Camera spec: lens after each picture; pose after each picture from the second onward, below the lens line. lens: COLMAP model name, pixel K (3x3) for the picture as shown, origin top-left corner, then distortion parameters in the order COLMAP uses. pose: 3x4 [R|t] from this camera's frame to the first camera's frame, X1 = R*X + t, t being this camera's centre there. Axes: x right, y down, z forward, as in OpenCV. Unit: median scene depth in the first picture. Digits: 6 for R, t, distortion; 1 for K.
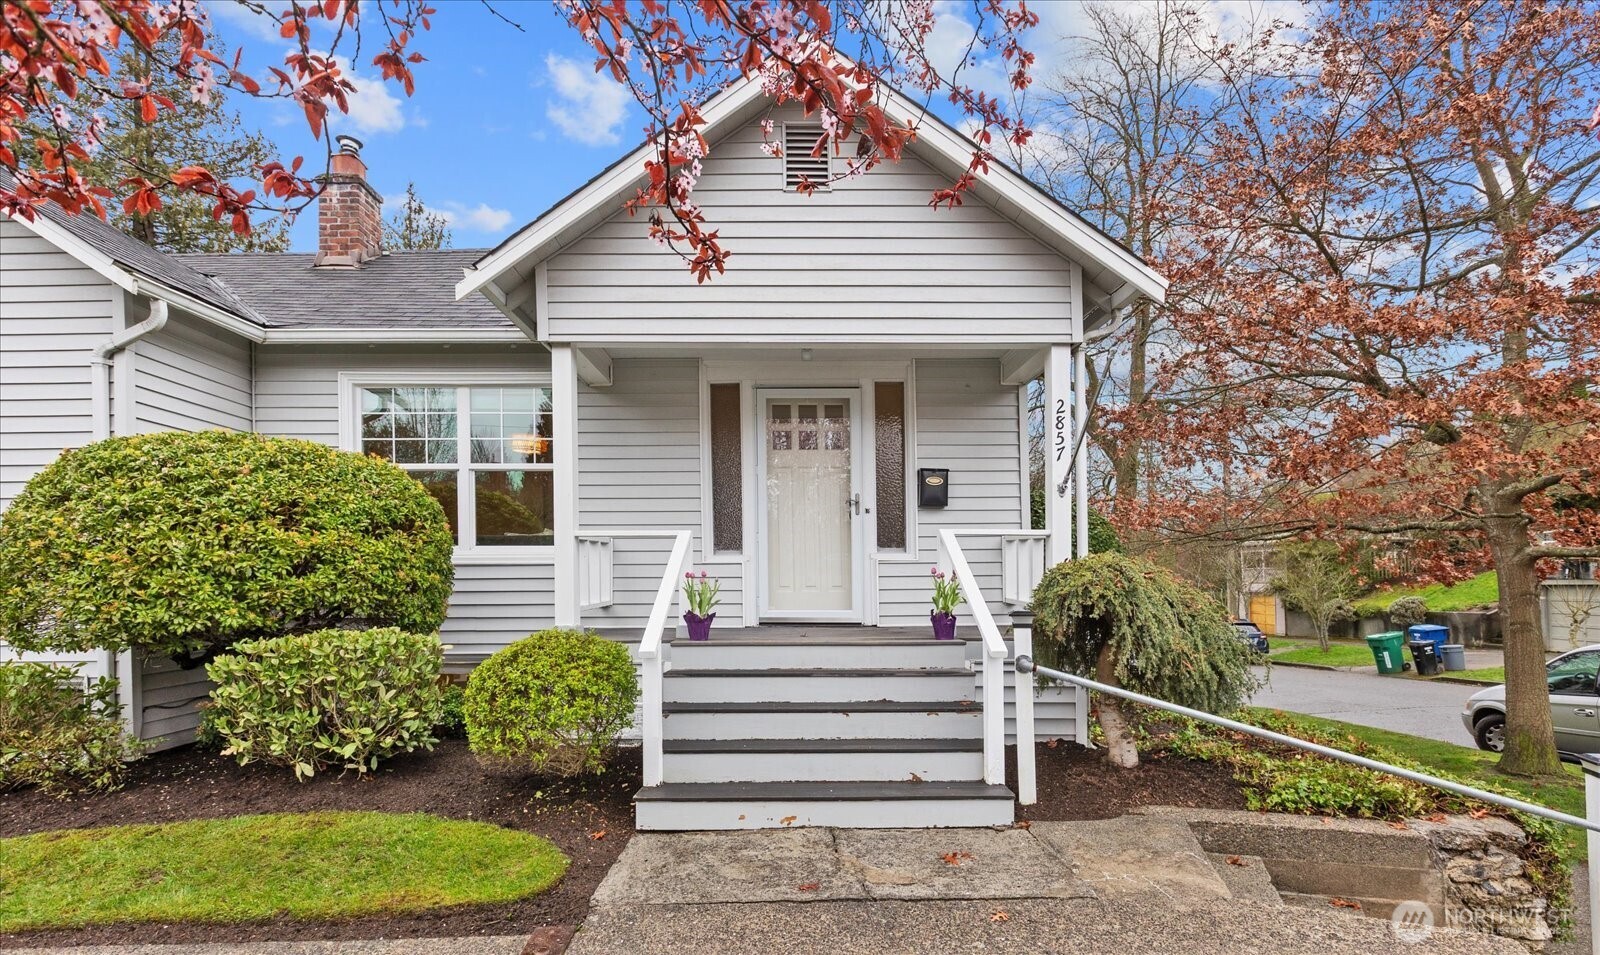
lens RADIAL K [[754.8, 0, 800.0], [0, 754.8, 514.2], [0, 0, 1]] dist [0.004025, 0.000368]
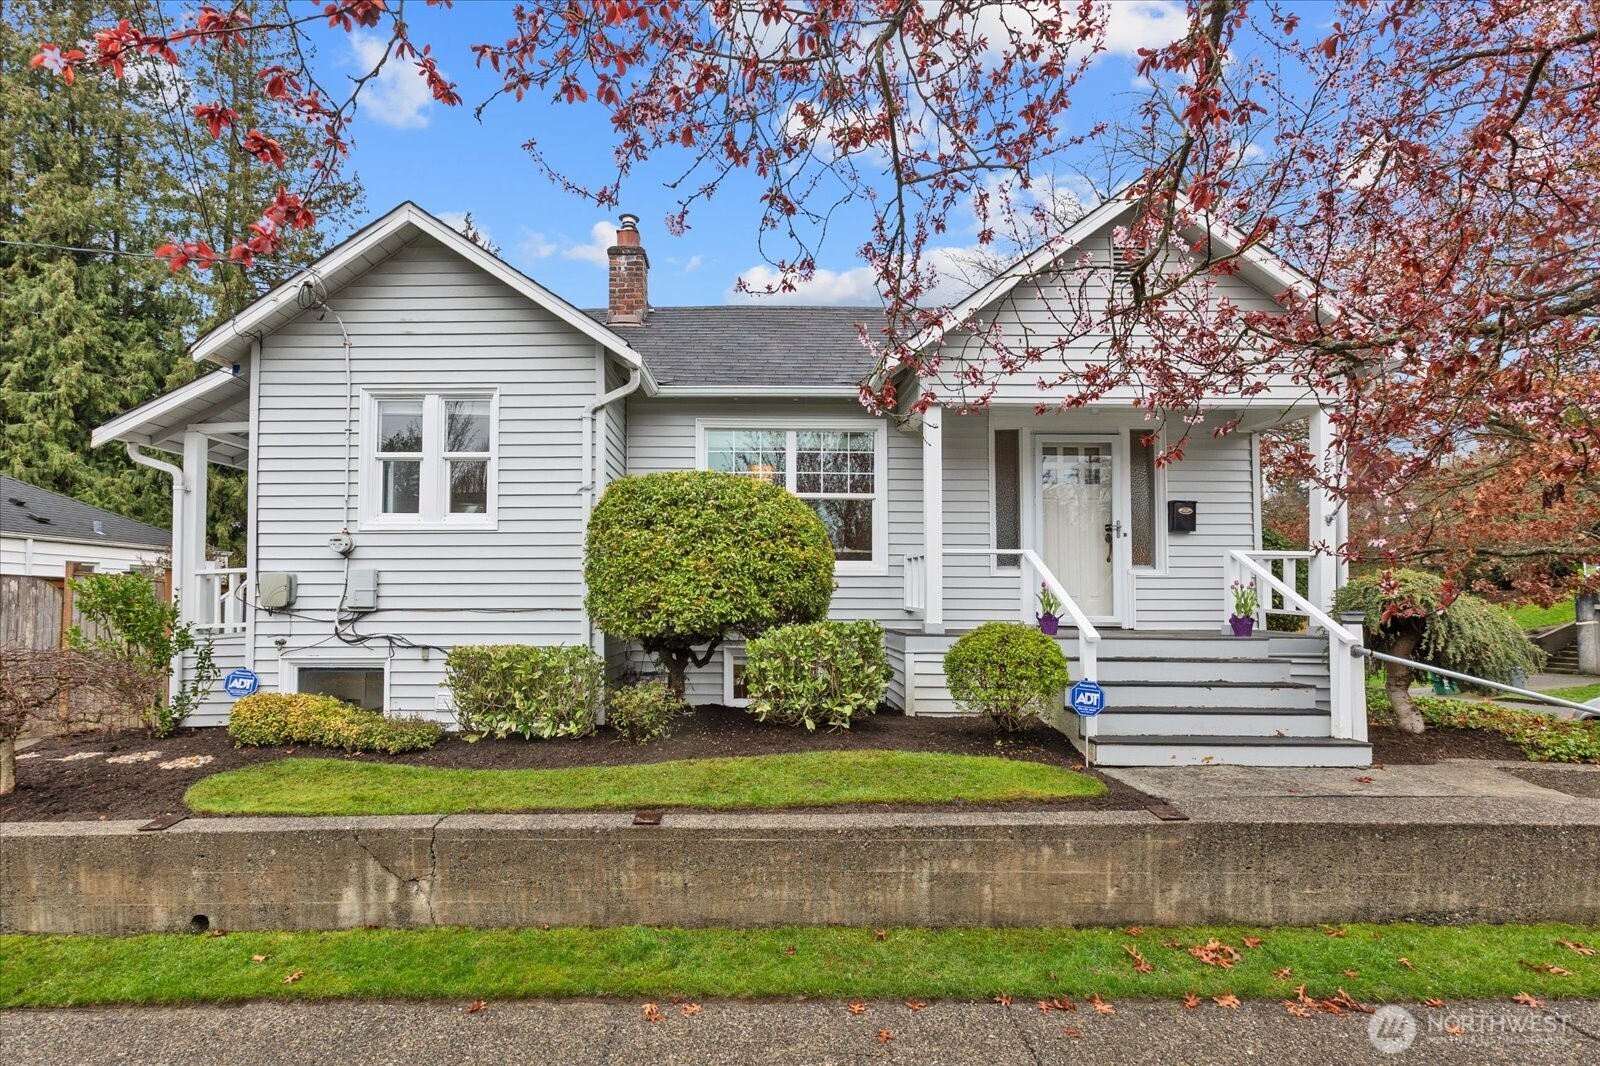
lens RADIAL K [[755.3, 0, 802.6], [0, 755.3, 516.6], [0, 0, 1]] dist [0.001733, -0.000037]
pose [[0.999865, 0.008393, -0.014144, -0.639816], [-0.008721, 0.999690, -0.023302, -0.001147], [0.013944, 0.023422, 0.999628, -0.349943]]
